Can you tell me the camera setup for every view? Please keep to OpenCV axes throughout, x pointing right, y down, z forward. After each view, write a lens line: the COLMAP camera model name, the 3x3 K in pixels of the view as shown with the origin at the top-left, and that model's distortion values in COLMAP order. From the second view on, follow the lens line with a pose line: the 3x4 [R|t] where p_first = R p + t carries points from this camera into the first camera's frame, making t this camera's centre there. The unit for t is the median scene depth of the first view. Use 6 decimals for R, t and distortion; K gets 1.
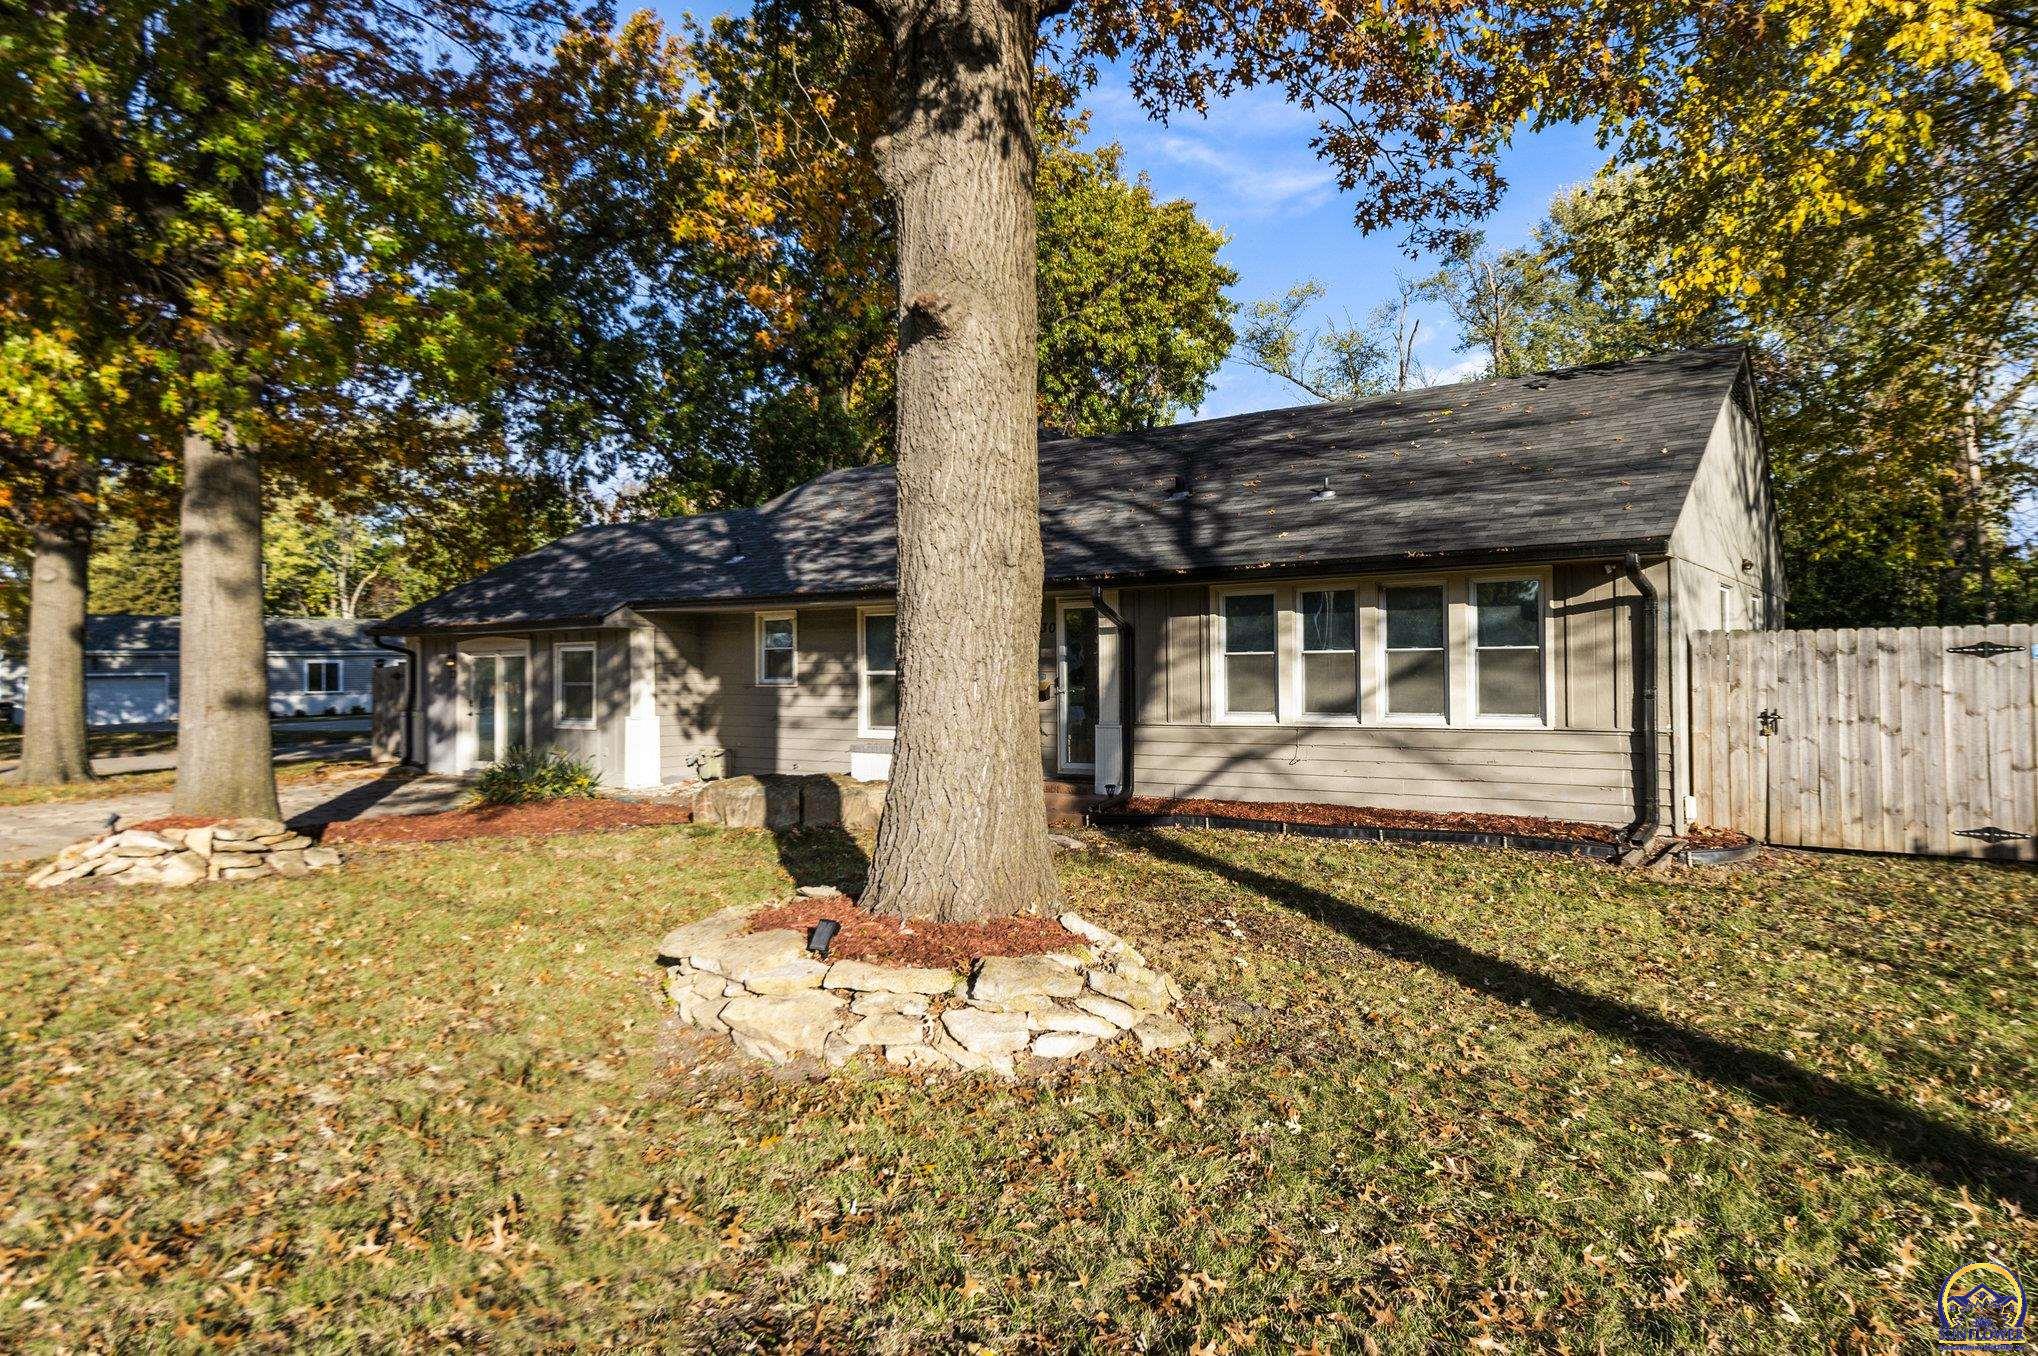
lens RADIAL K [[1290.0, 0, 1018.7], [0, 1290.0, 667.7], [0, 0, 1]] dist [0.005872, 0.000562]
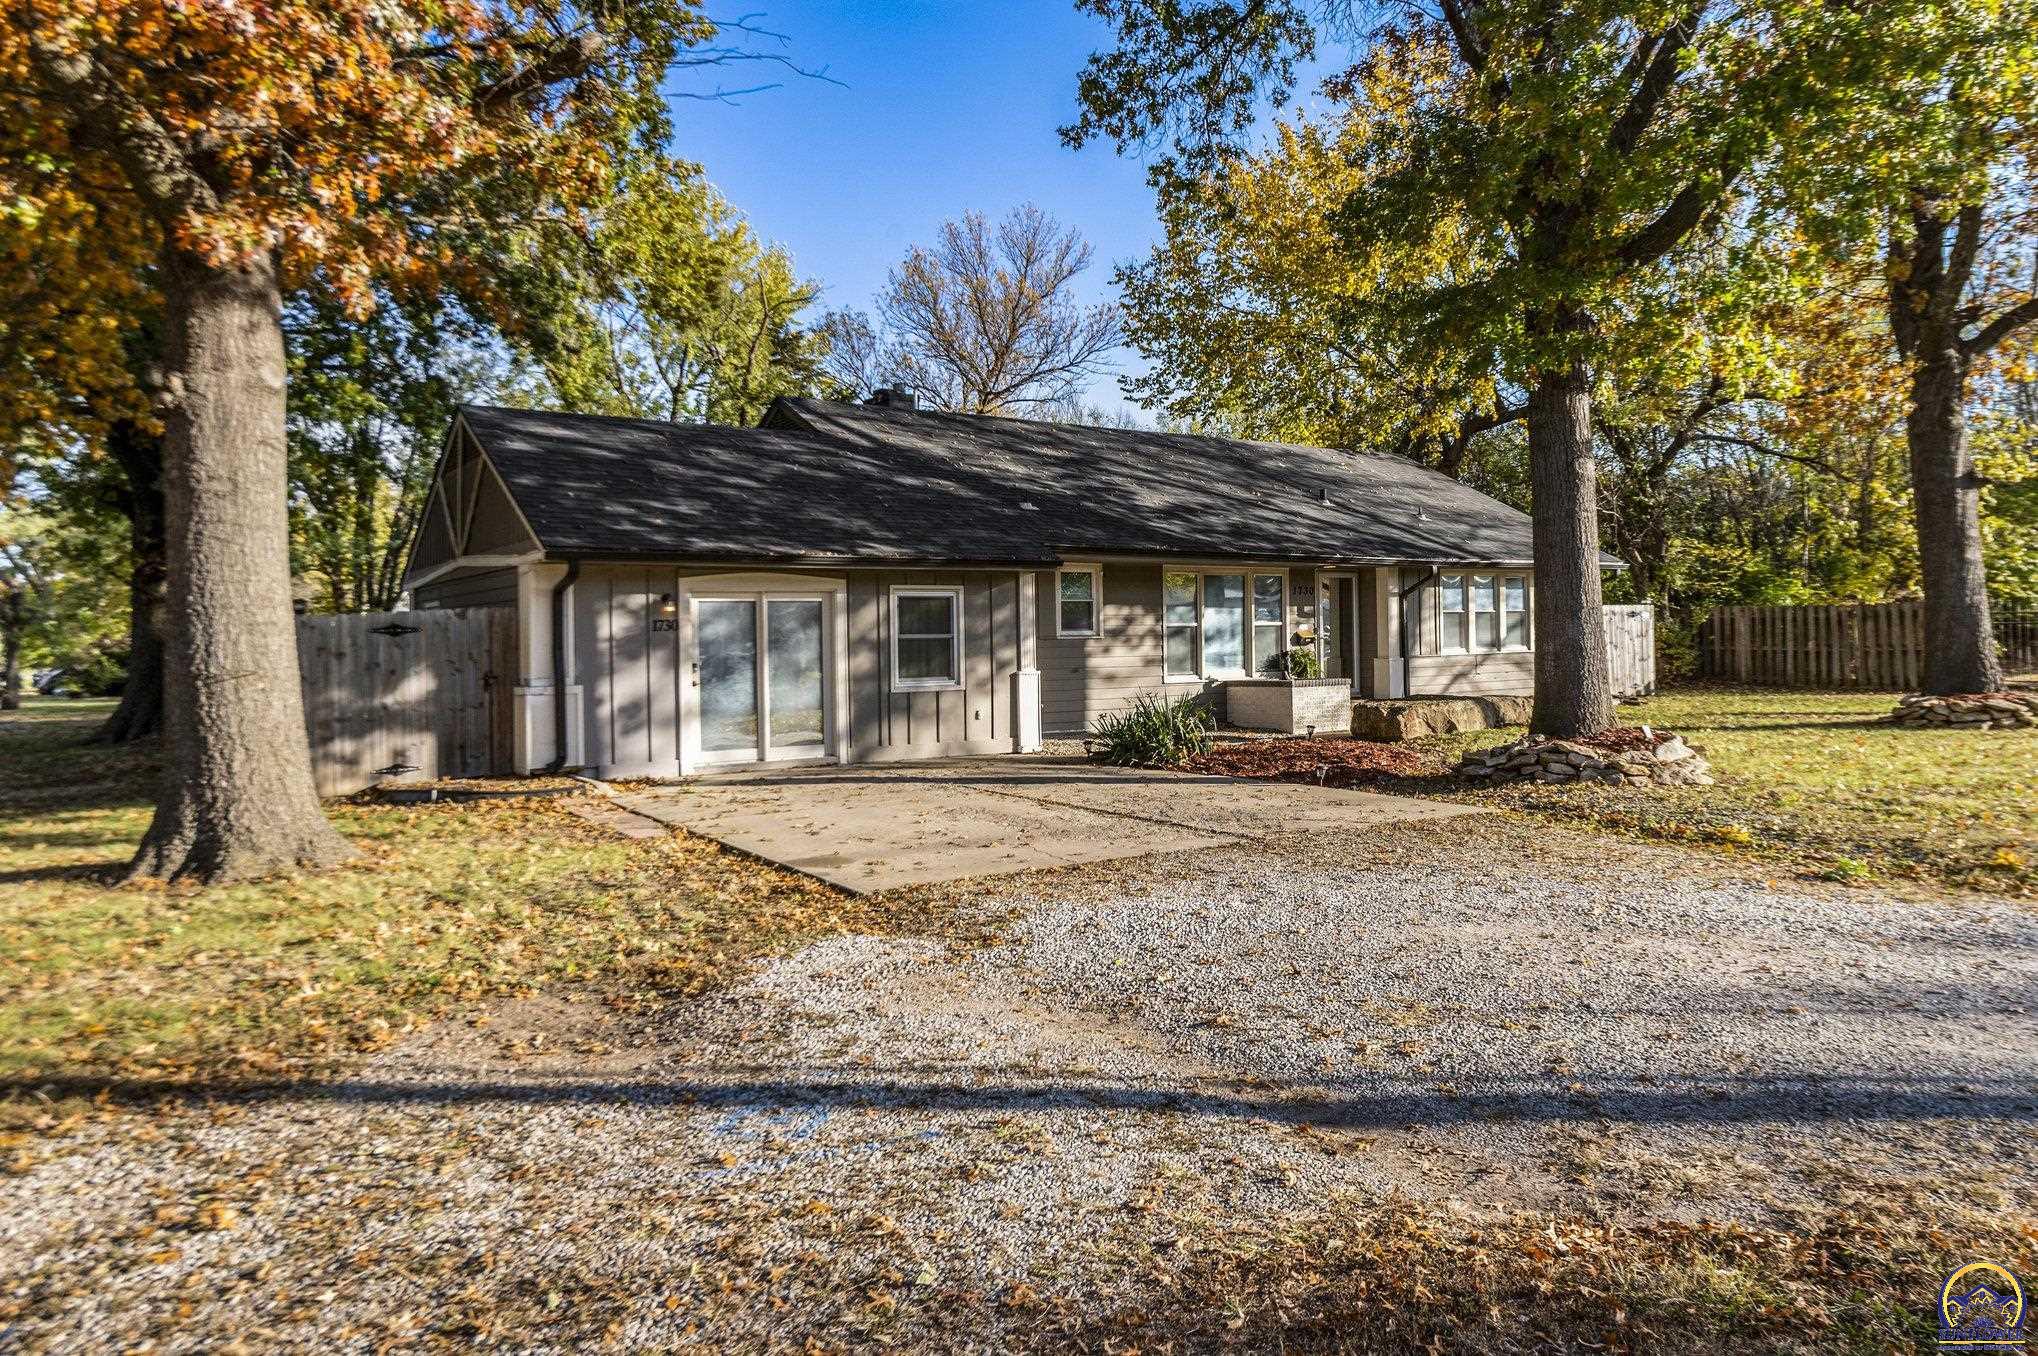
lens RADIAL K [[1400.6, 0, 1021.2], [0, 1400.6, 667.7], [0, 0, 1]] dist [-0.007300, -0.000392]
pose [[0.322567, -0.019548, 0.946345, -1.716146], [0.008454, 0.999806, 0.017771, 0.024198], [-0.946509, 0.002268, 0.322670, 0.969544]]
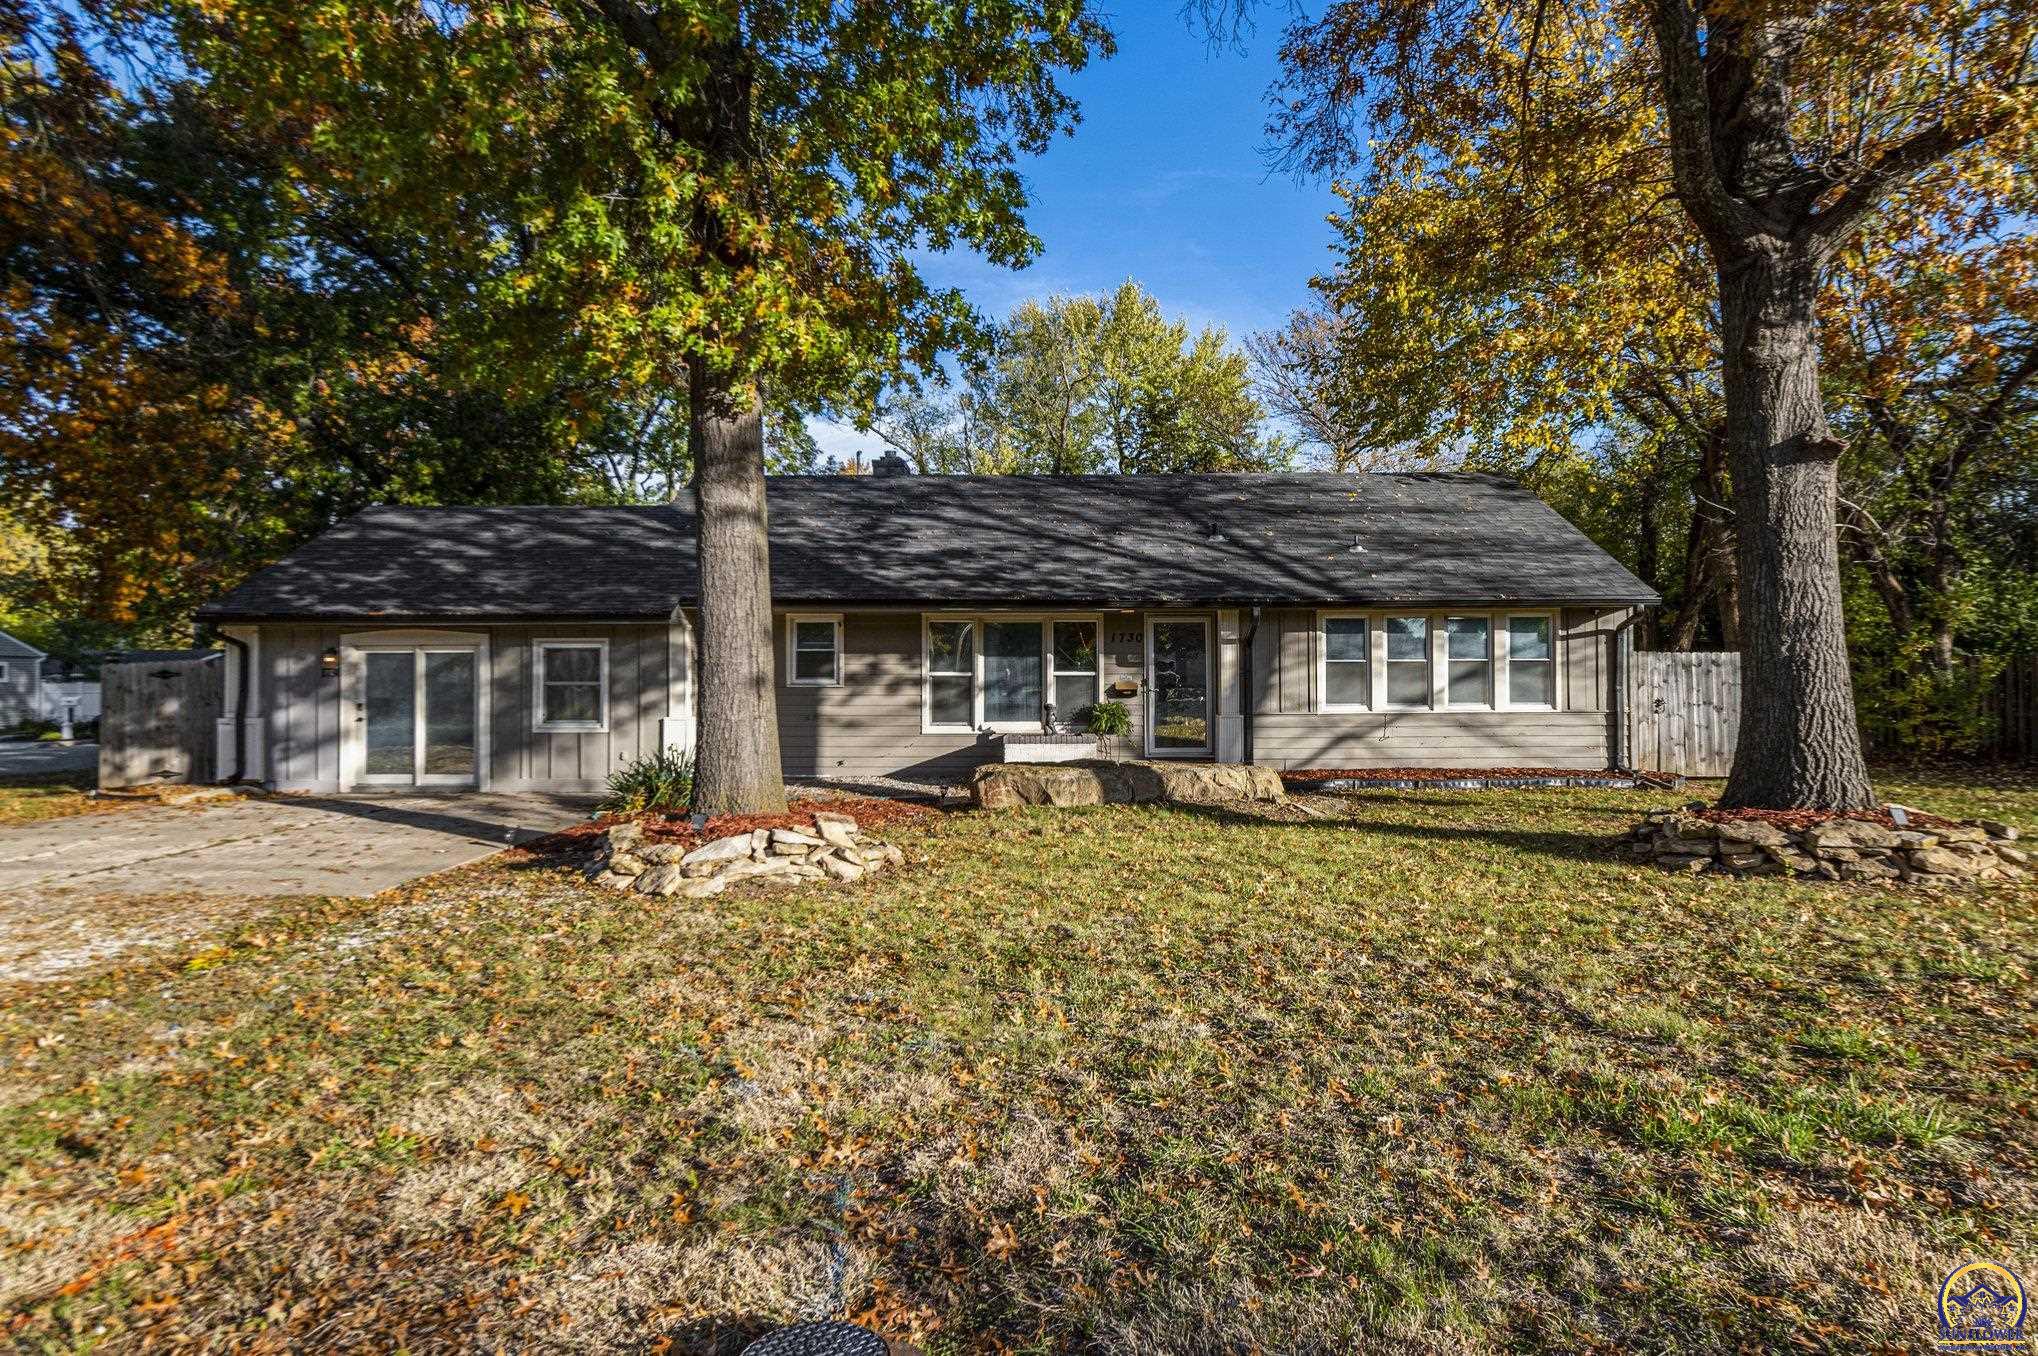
lens RADIAL K [[1157.8, 0, 1014.7], [0, 1157.8, 685.1], [0, 0, 1]] dist [0.005637, 0.000393]
pose [[0.806343, 0.000828, 0.591448, -0.848330], [-0.006705, 0.999948, 0.007742, 0.007223], [-0.591411, -0.010209, 0.806306, 0.223160]]
